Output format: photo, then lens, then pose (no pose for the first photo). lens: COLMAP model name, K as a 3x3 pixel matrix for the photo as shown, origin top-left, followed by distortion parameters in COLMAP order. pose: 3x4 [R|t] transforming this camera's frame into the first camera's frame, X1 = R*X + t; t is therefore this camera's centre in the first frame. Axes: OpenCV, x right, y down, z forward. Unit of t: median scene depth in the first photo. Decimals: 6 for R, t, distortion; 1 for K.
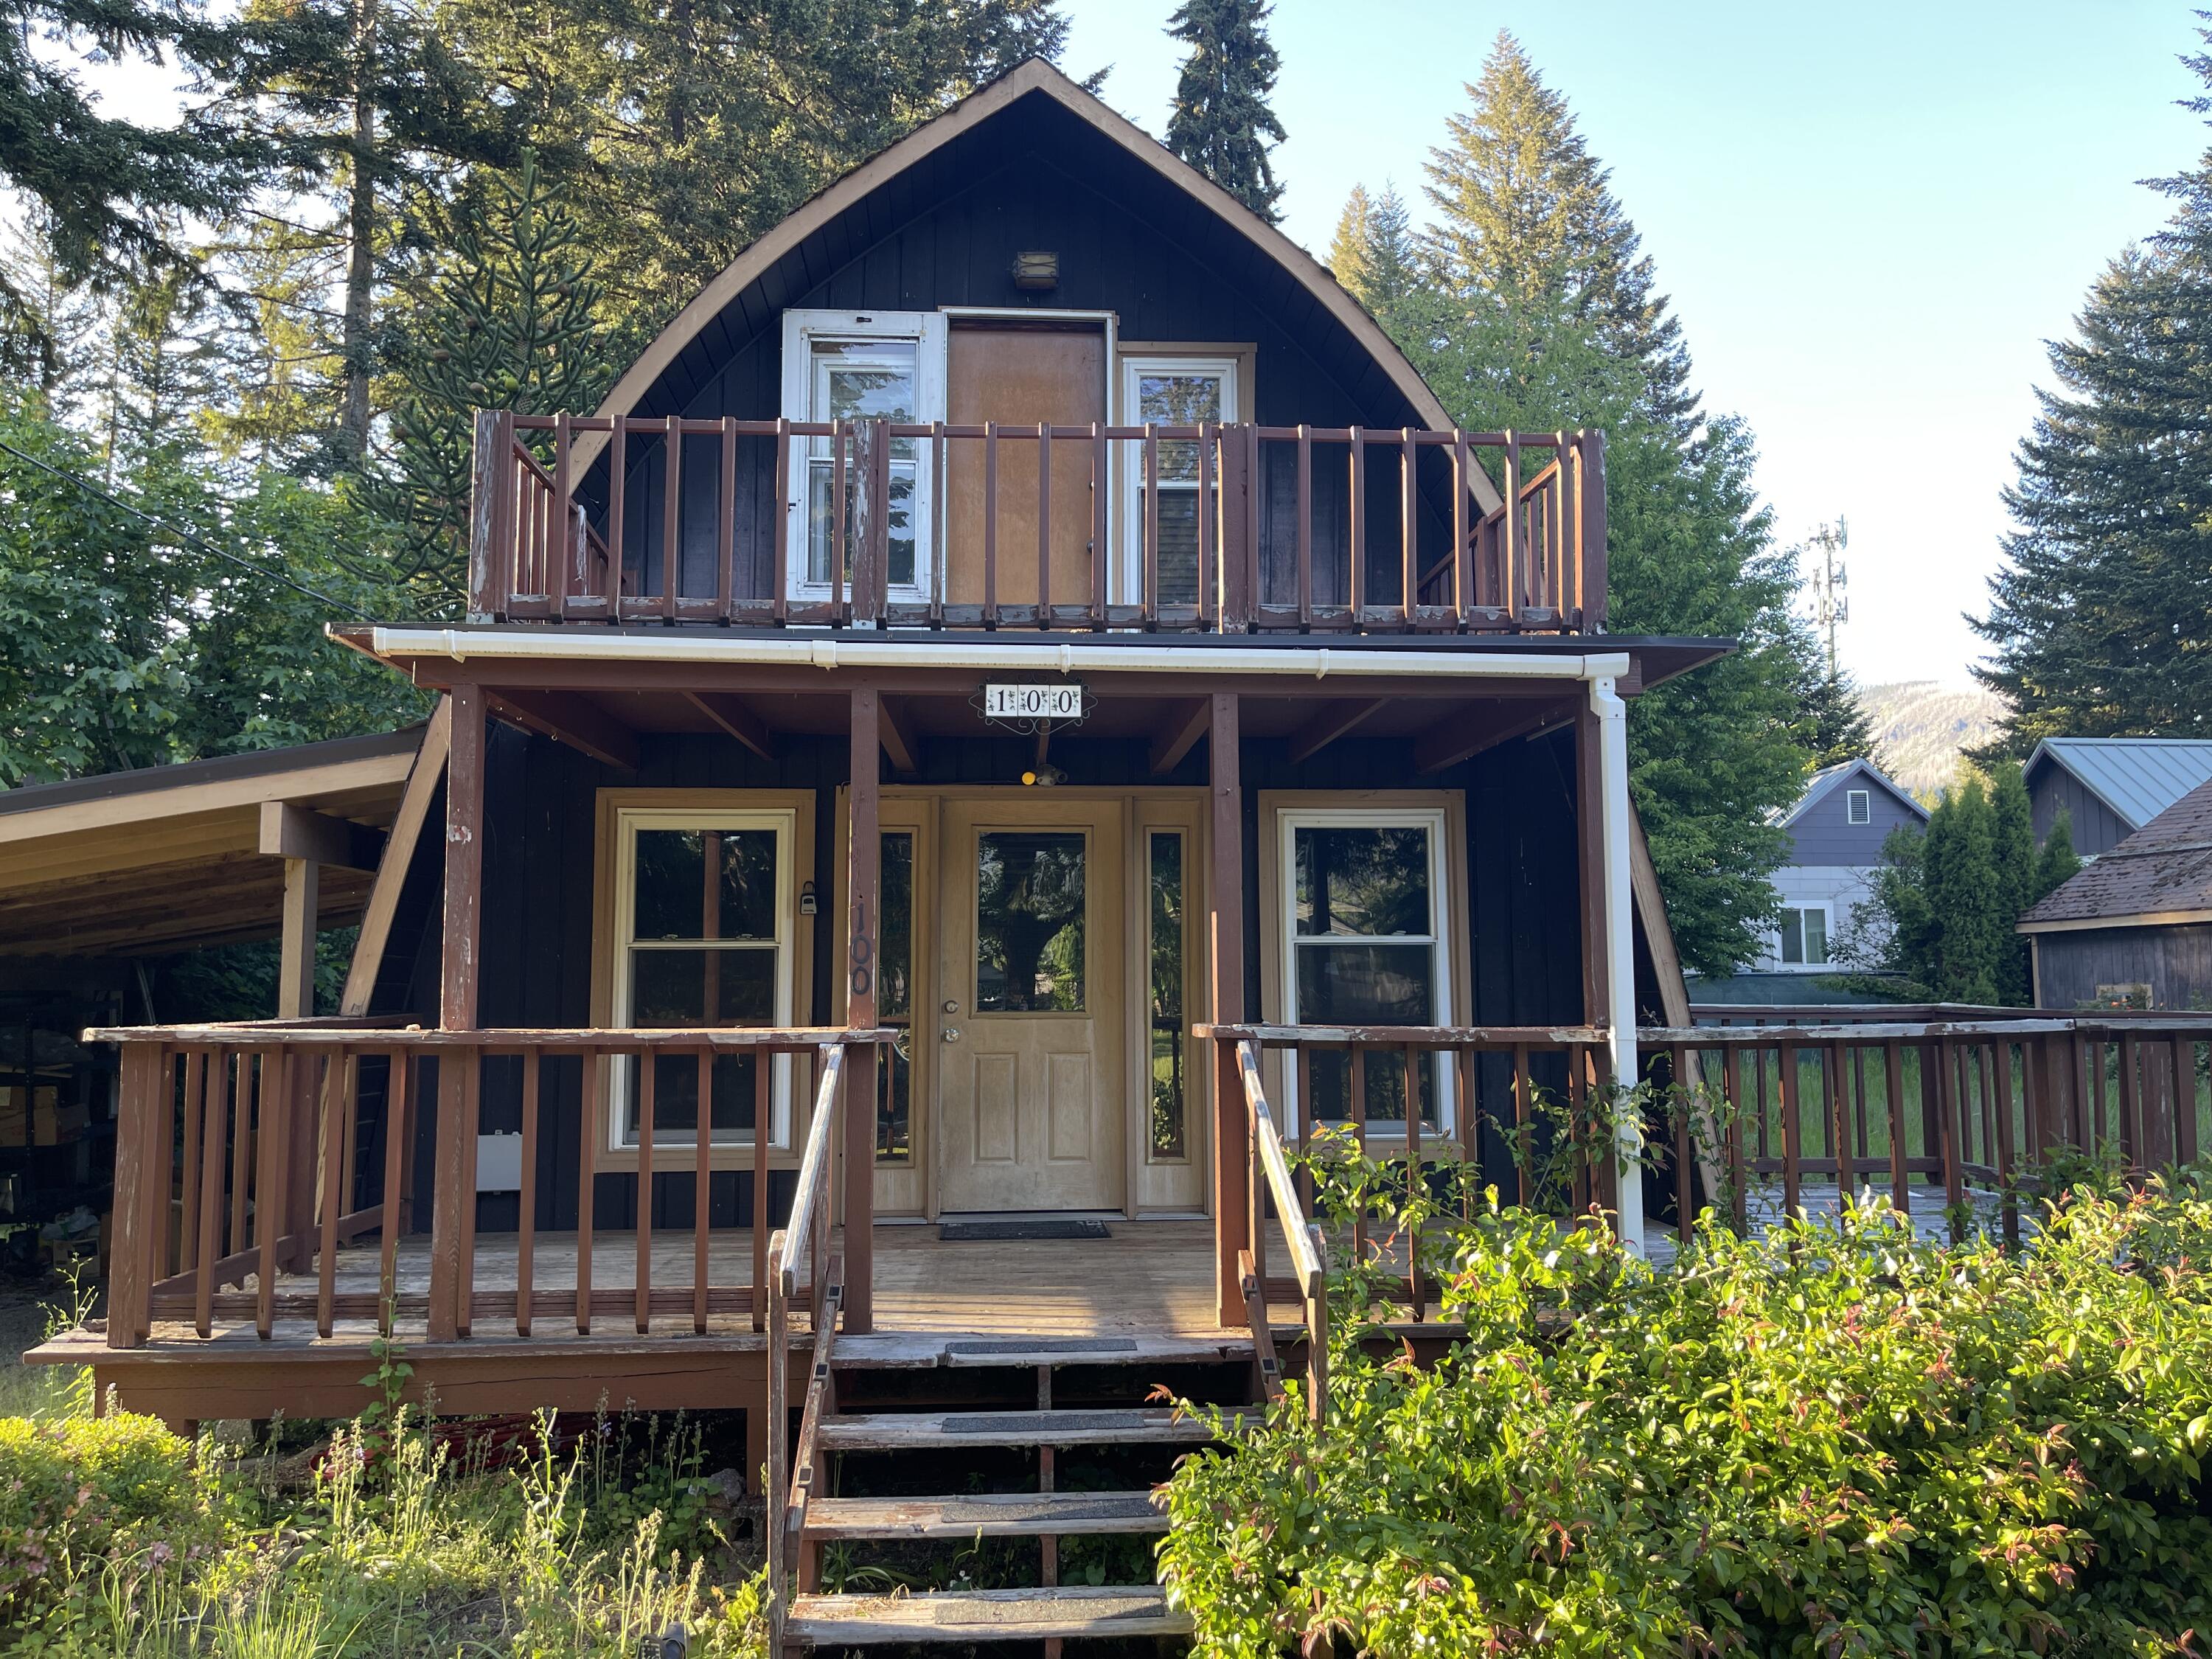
lens RADIAL K [[1664.4, 0, 1105.3], [0, 1664.4, 831.4], [0, 0, 1]] dist [0.061647, -0.065698]
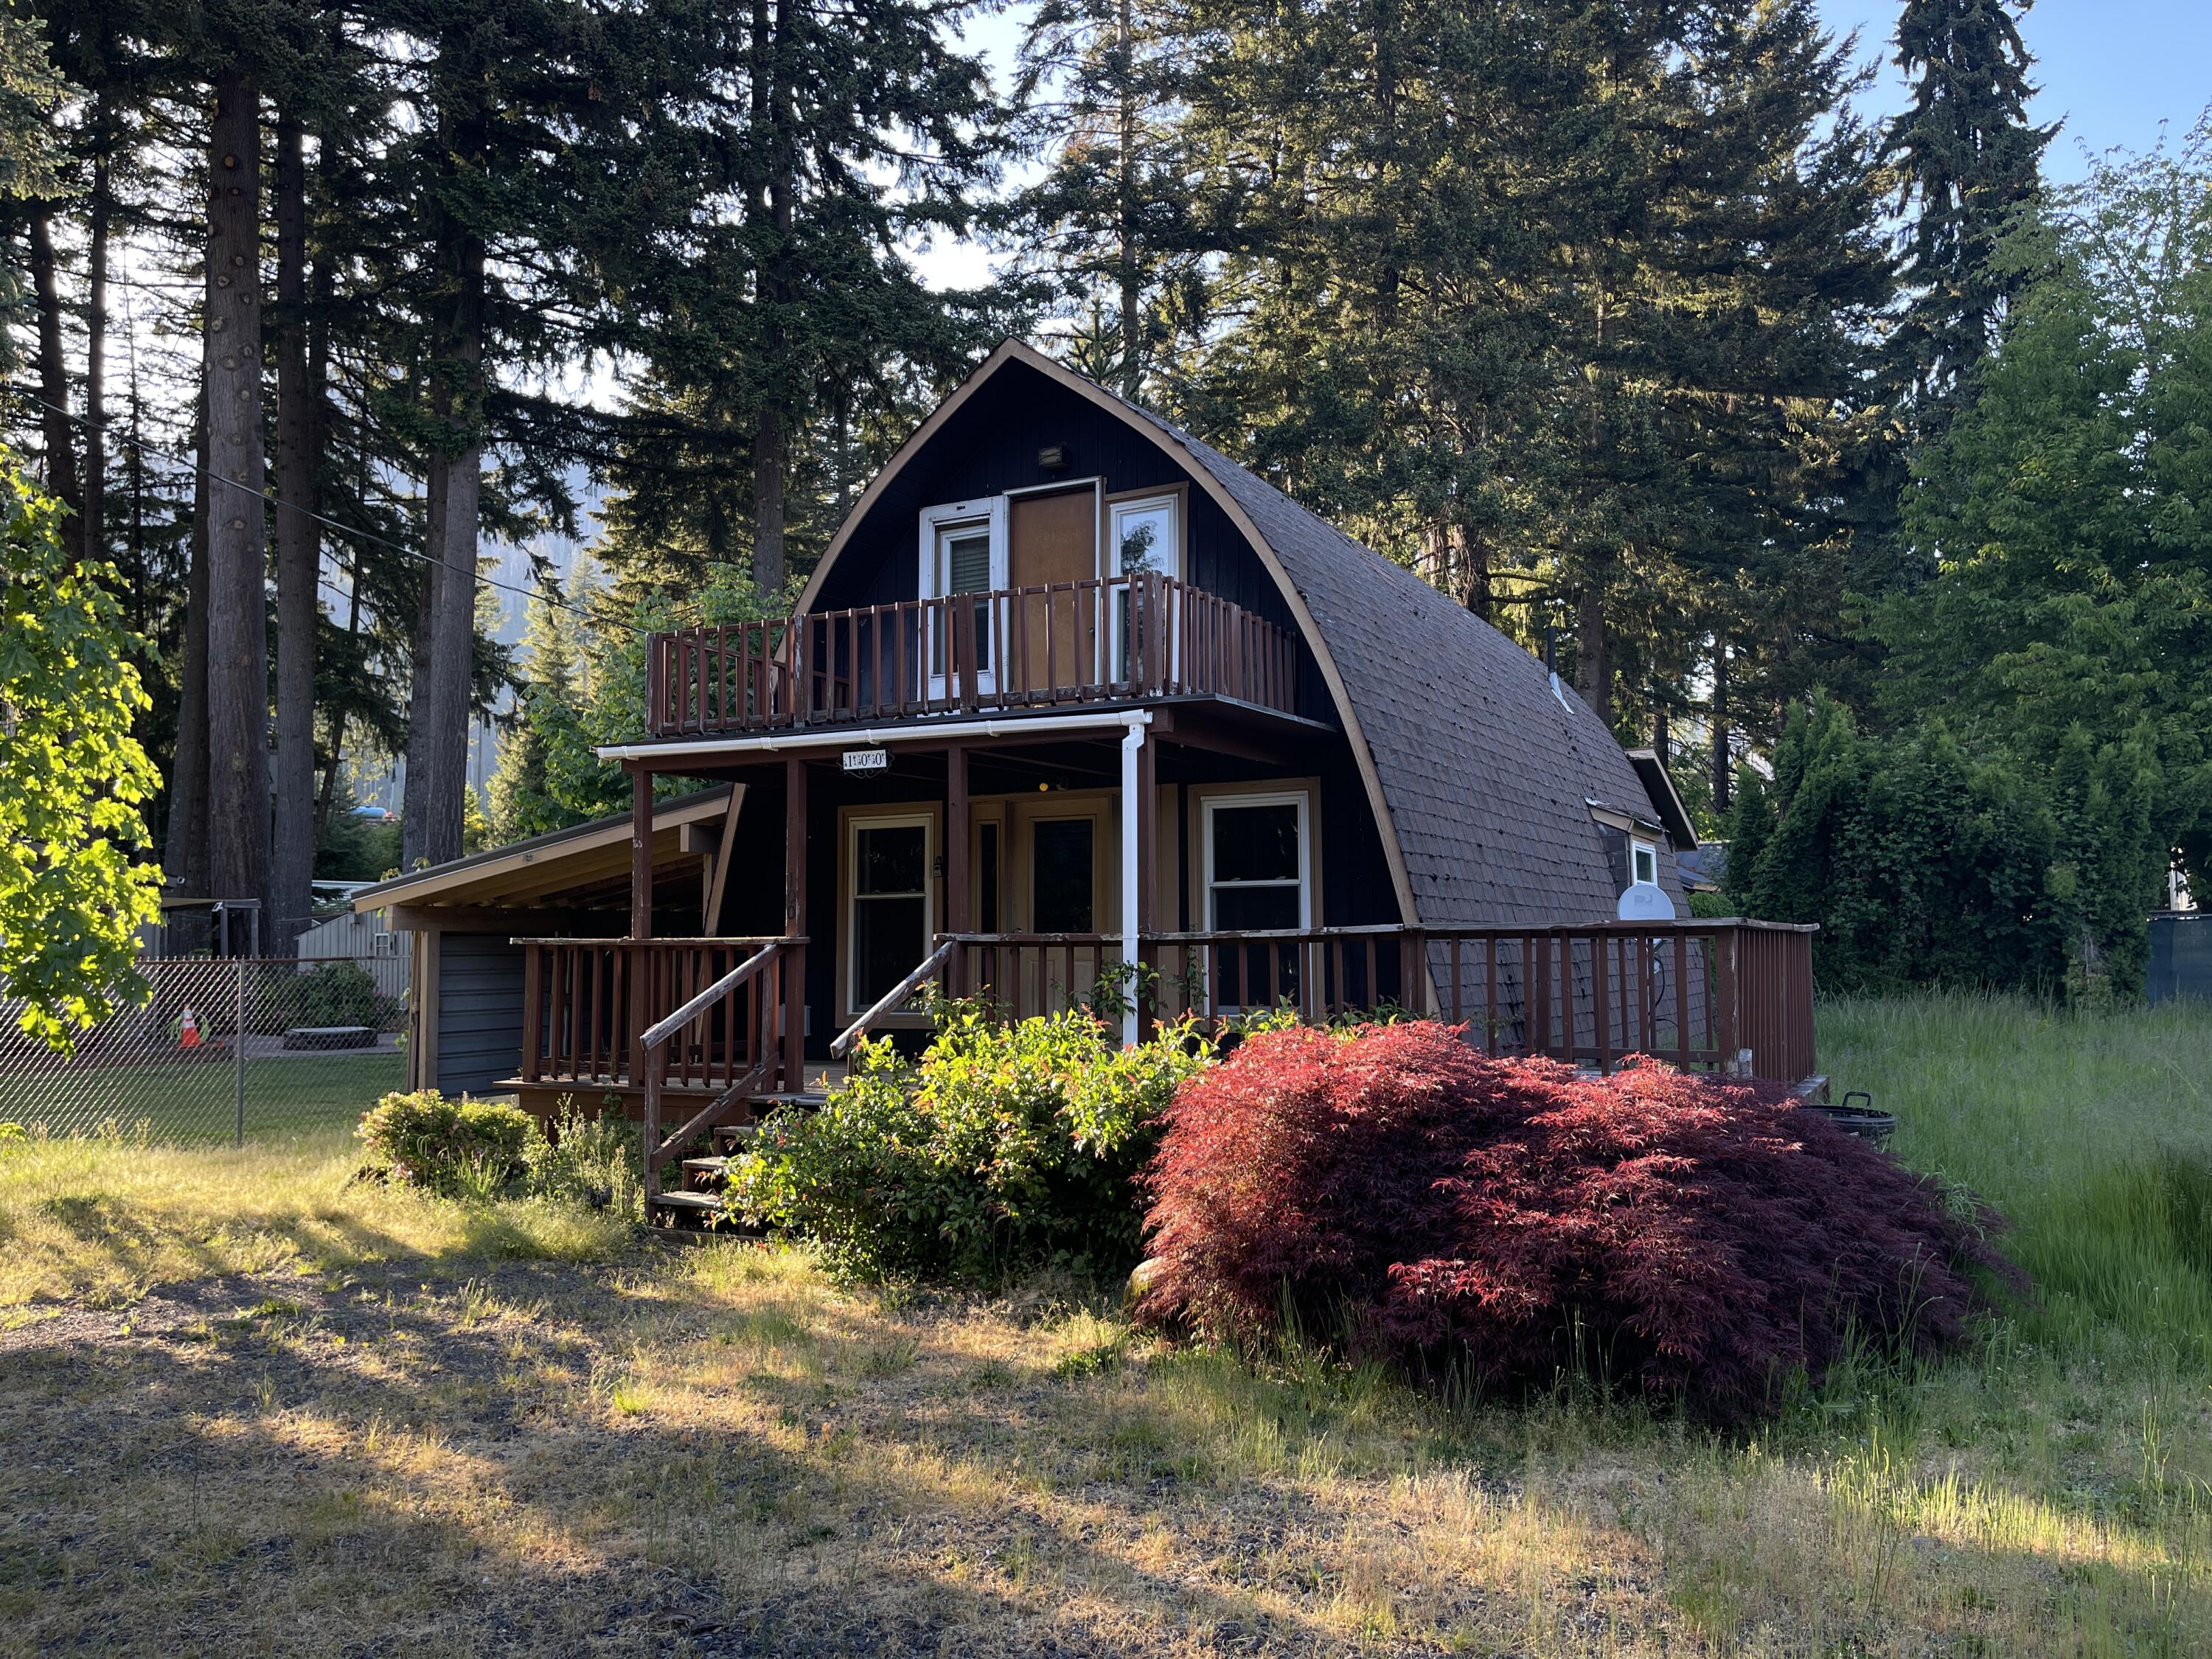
lens RADIAL K [[1667.4, 0, 1109.9], [0, 1667.4, 817.4], [0, 0, 1]] dist [0.074183, -0.094306]
pose [[0.851934, -0.046254, -0.521602, 0.805815], [0.054469, 0.998515, 0.000419, -0.000353], [0.520808, -0.028769, 0.853189, -0.308753]]
